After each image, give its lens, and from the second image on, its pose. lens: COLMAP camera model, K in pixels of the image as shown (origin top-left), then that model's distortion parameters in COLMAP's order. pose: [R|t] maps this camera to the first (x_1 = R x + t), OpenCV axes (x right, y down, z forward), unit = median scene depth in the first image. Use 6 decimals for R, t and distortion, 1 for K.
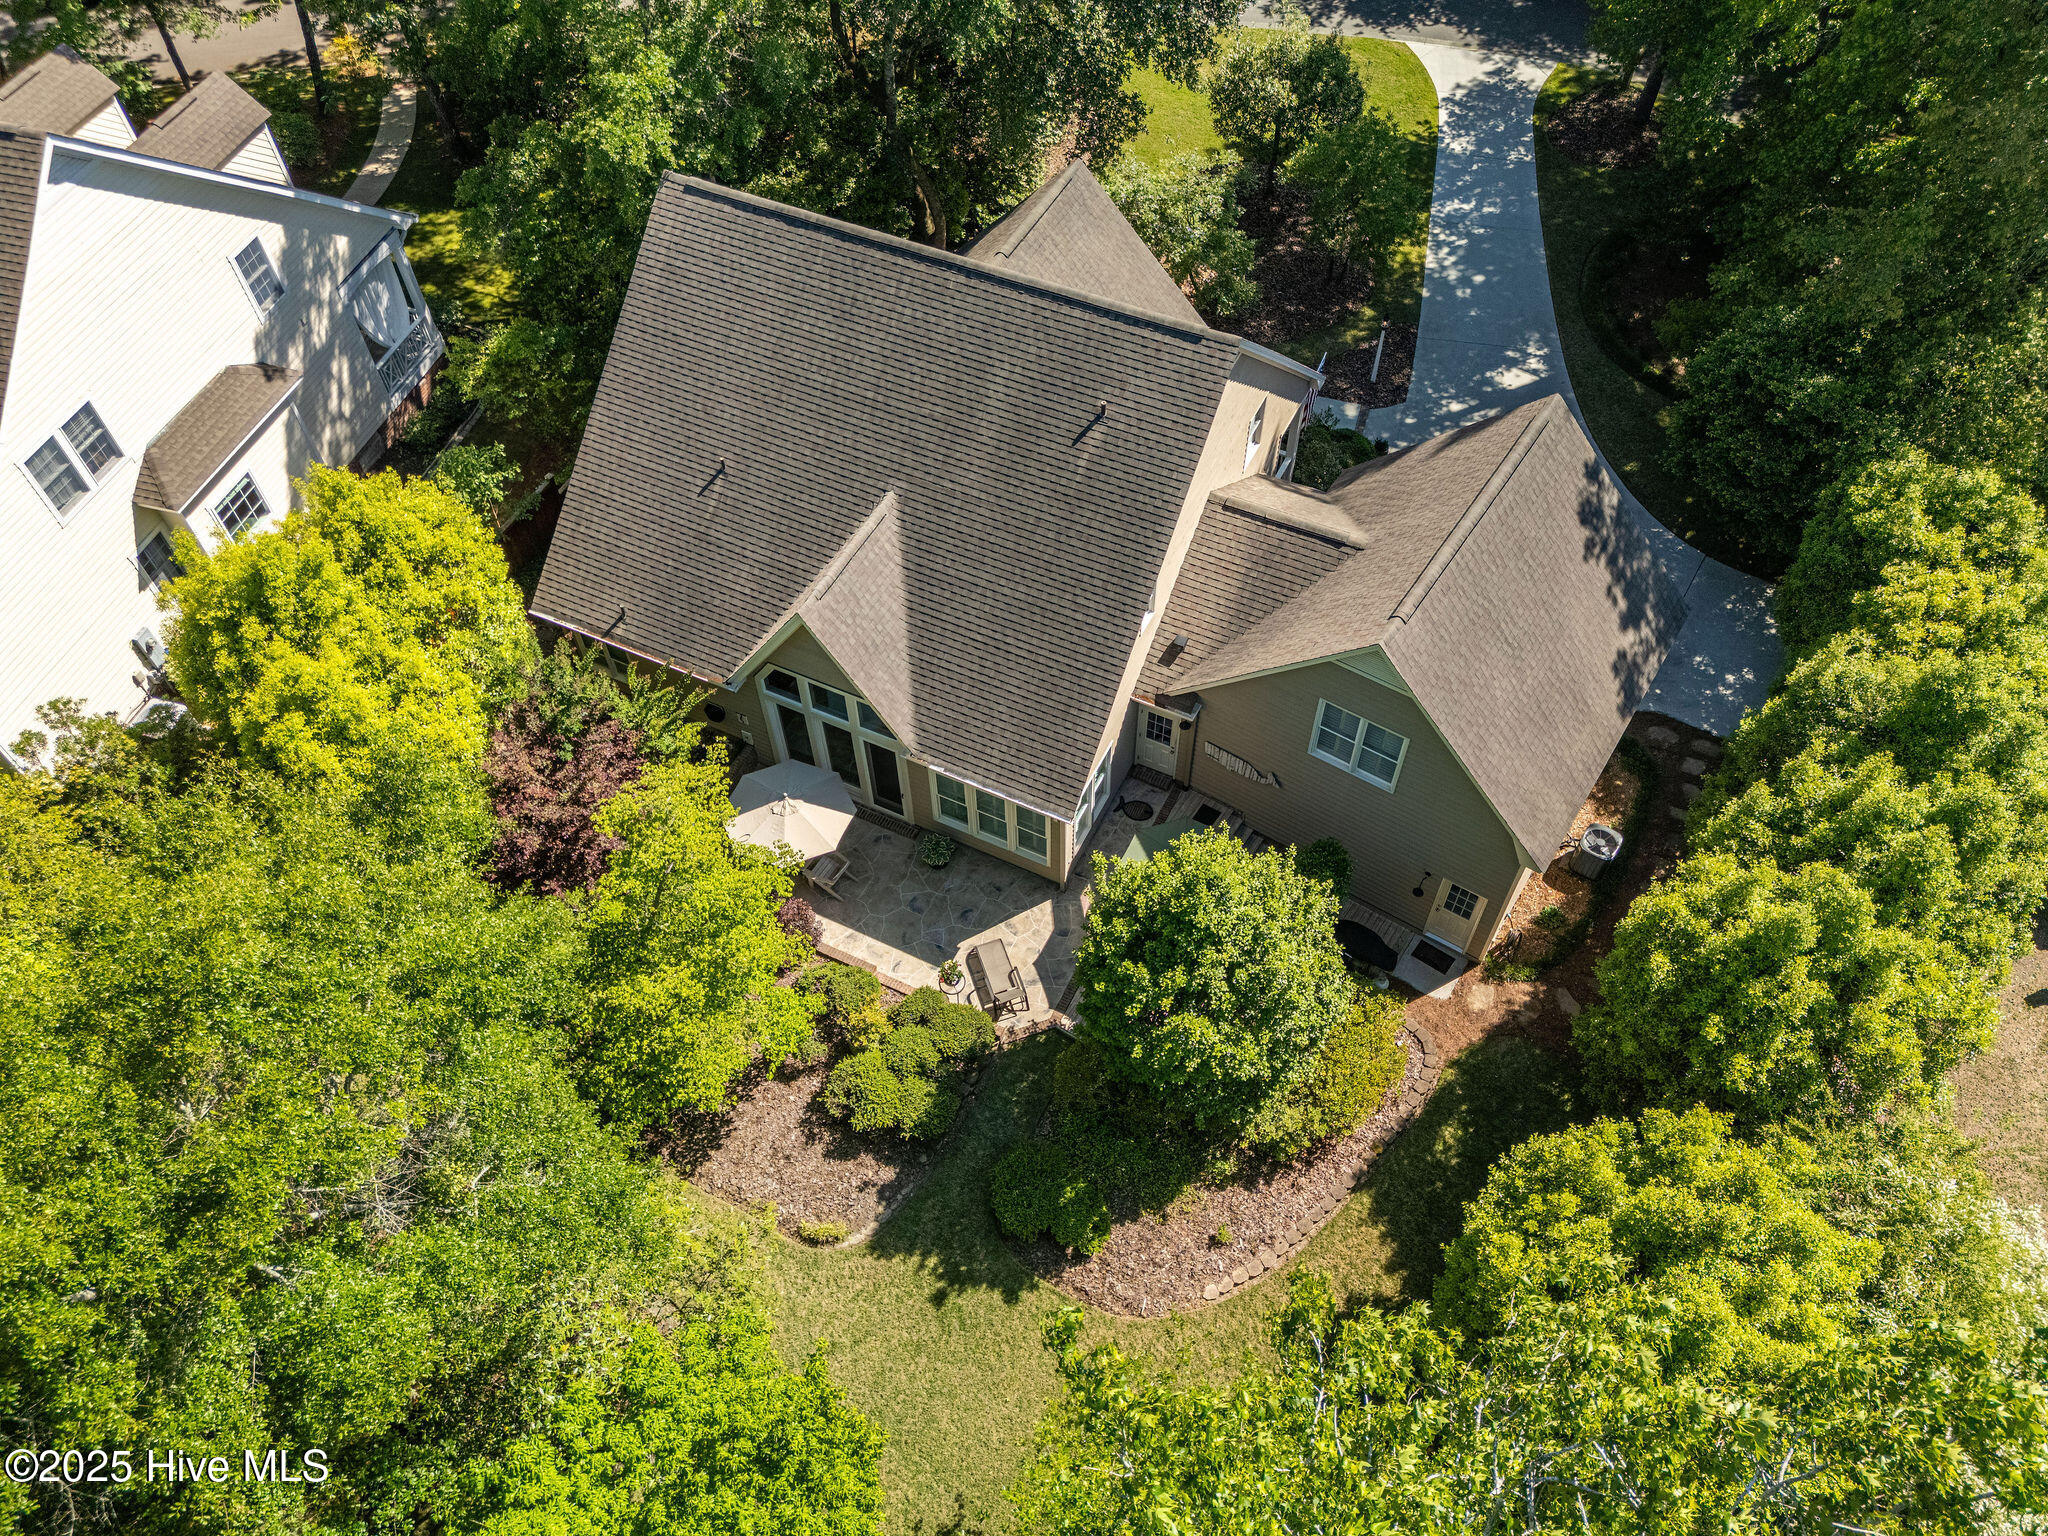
lens RADIAL K [[1554.3, 0, 990.0], [0, 1554.3, 749.7], [0, 0, 1]] dist [0.030402, -0.001552]
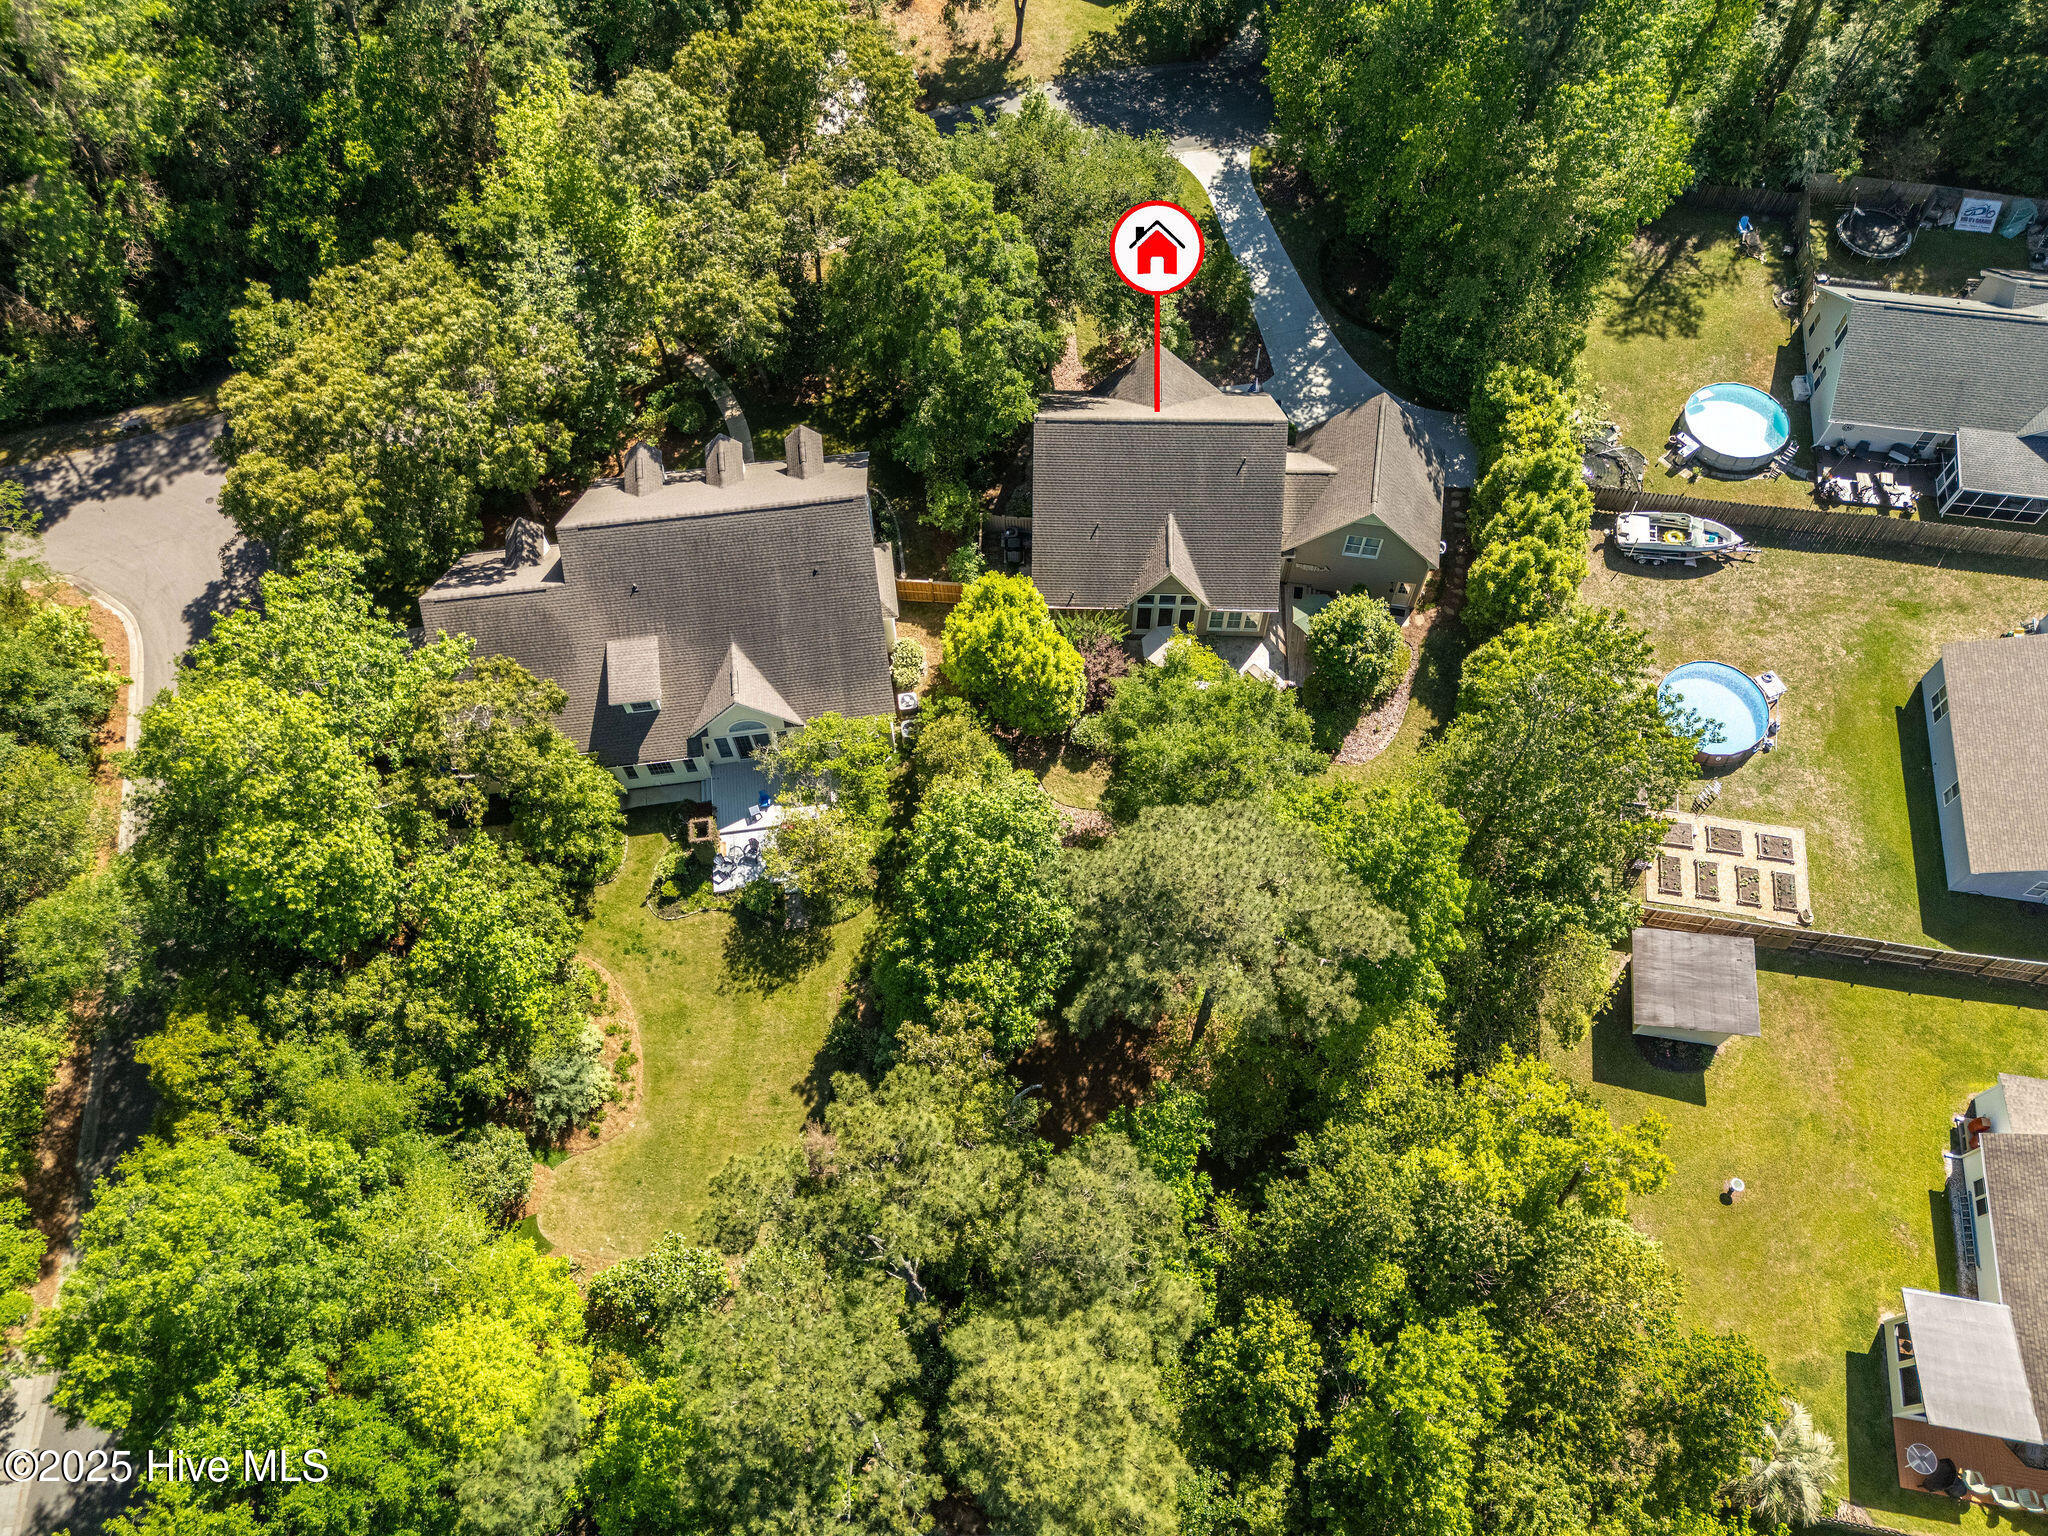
lens RADIAL K [[1554.3, 0, 1016.0], [0, 1554.3, 773.6], [0, 0, 1]] dist [0.030402, -0.001552]
pose [[0.910856, -0.365406, 0.191887, -0.985924], [0.331099, 0.924506, 0.188844, -0.351705], [-0.246406, -0.108476, 0.963077, -1.514893]]
